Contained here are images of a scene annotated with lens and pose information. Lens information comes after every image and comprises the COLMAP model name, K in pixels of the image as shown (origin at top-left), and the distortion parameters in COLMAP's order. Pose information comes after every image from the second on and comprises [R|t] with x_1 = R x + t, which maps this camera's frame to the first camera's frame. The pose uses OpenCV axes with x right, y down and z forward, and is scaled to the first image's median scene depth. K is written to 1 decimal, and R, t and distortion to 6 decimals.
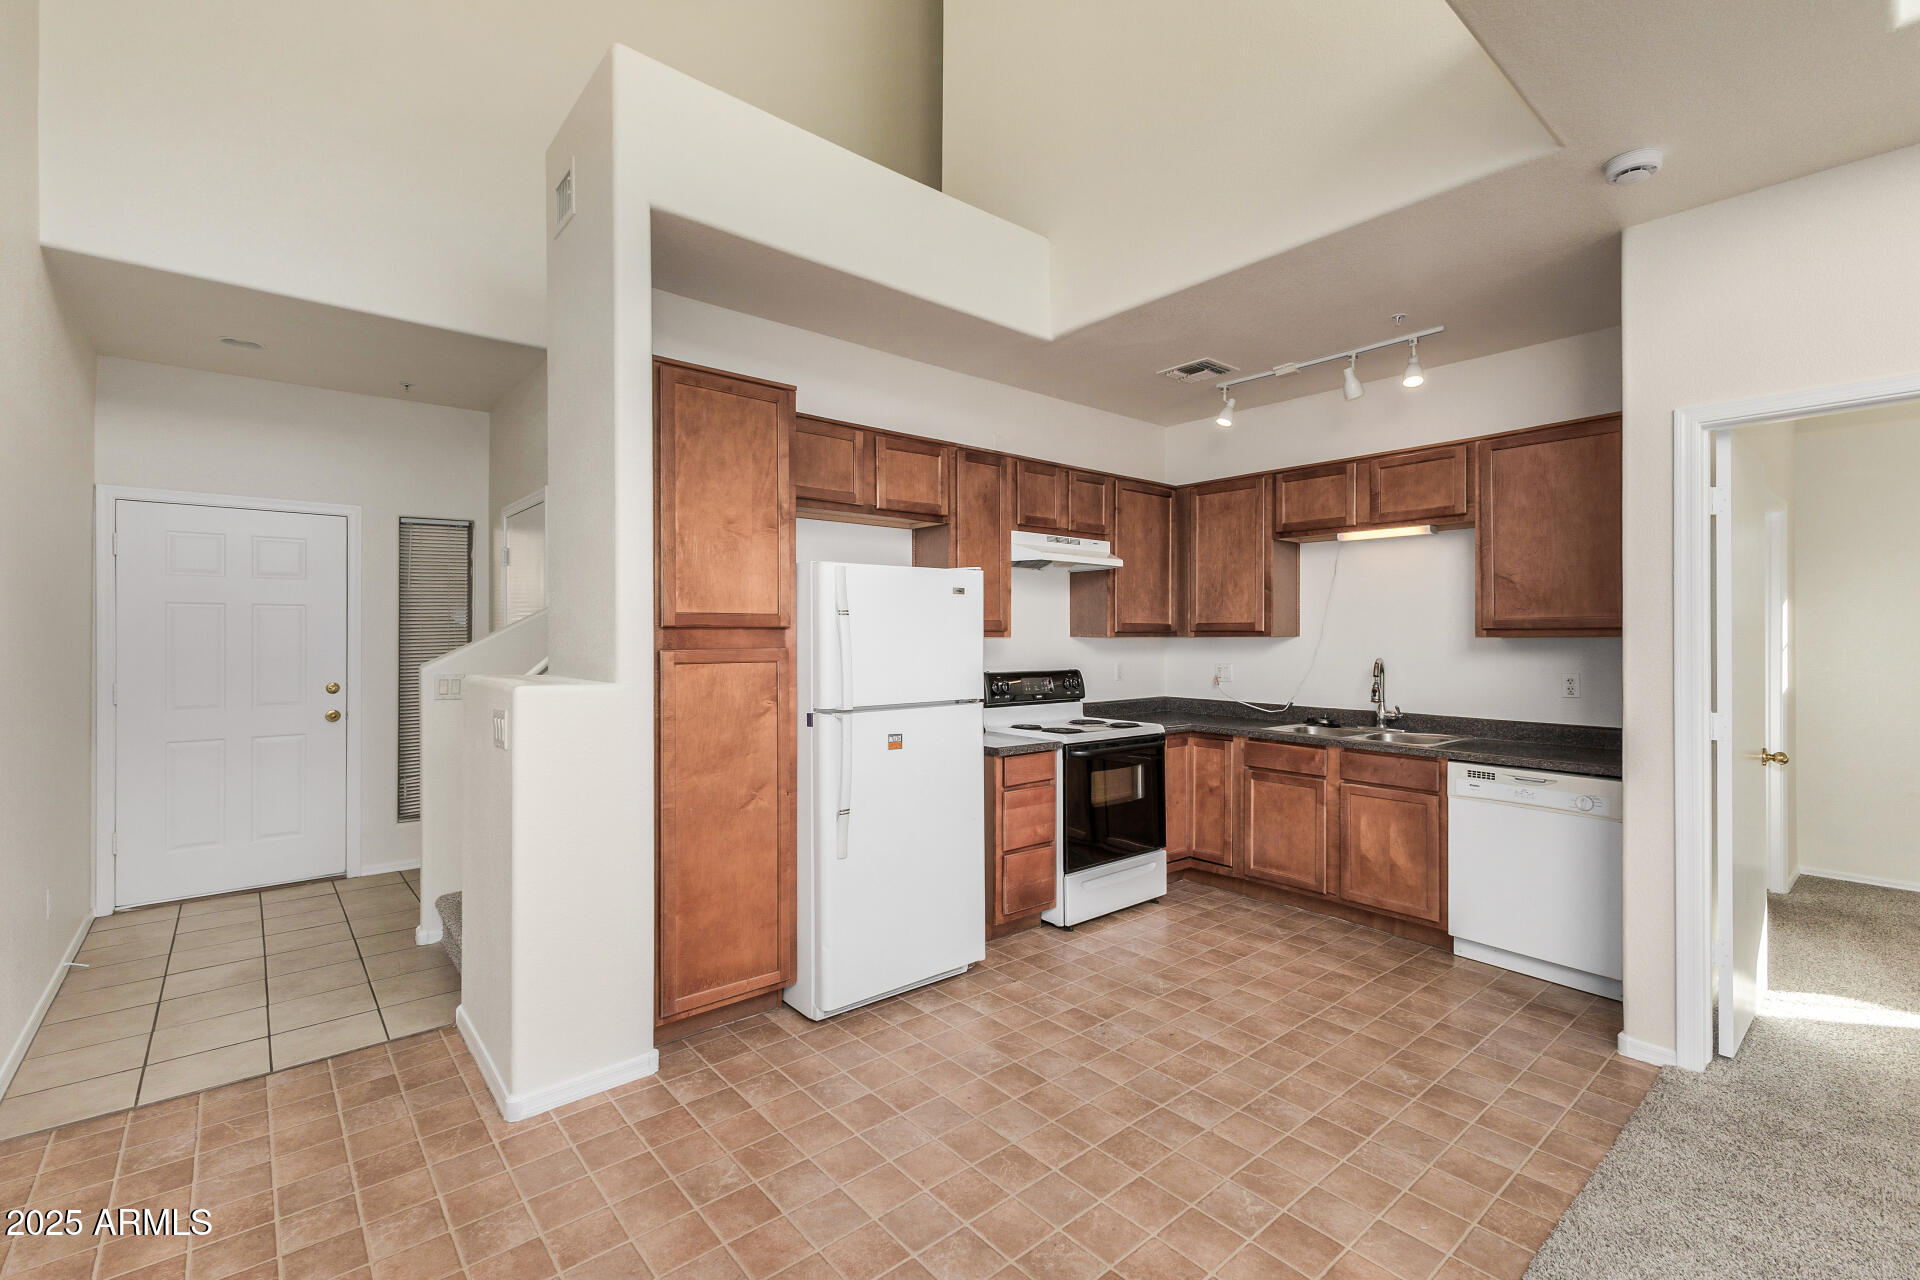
lens RADIAL K [[837.8, 0, 961.8], [0, 837.8, 637.0], [0, 0, 1]] dist [0.012012, -0.000049]
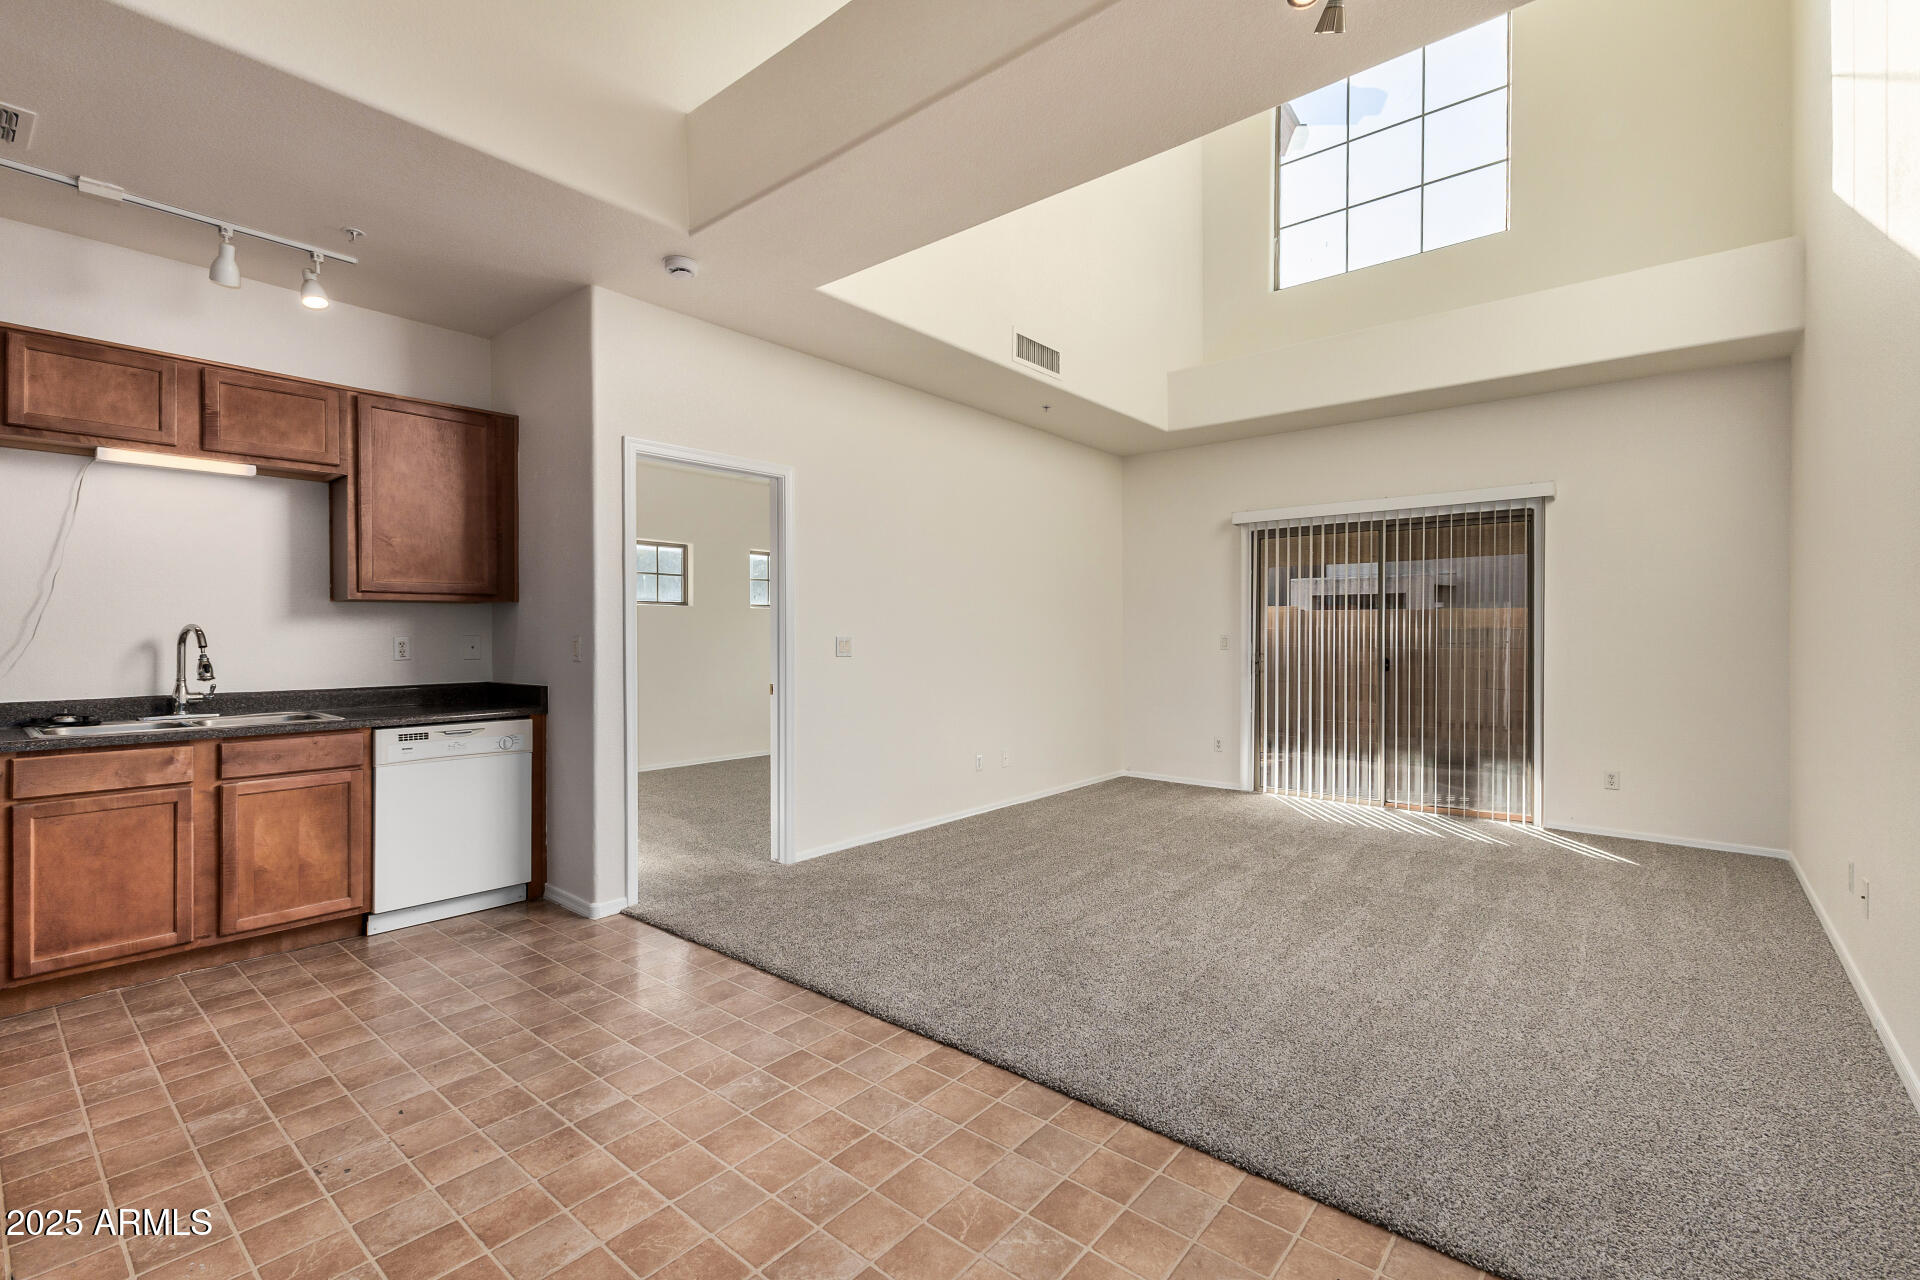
lens RADIAL K [[830.5, 0, 965.2], [0, 830.5, 634.8], [0, 0, 1]] dist [0.010068, -0.000348]
pose [[-0.160520, -0.004881, 0.987020, -0.421915], [0.002871, 0.999981, 0.005413, 0.036724], [-0.987028, 0.003703, -0.160503, 0.472503]]
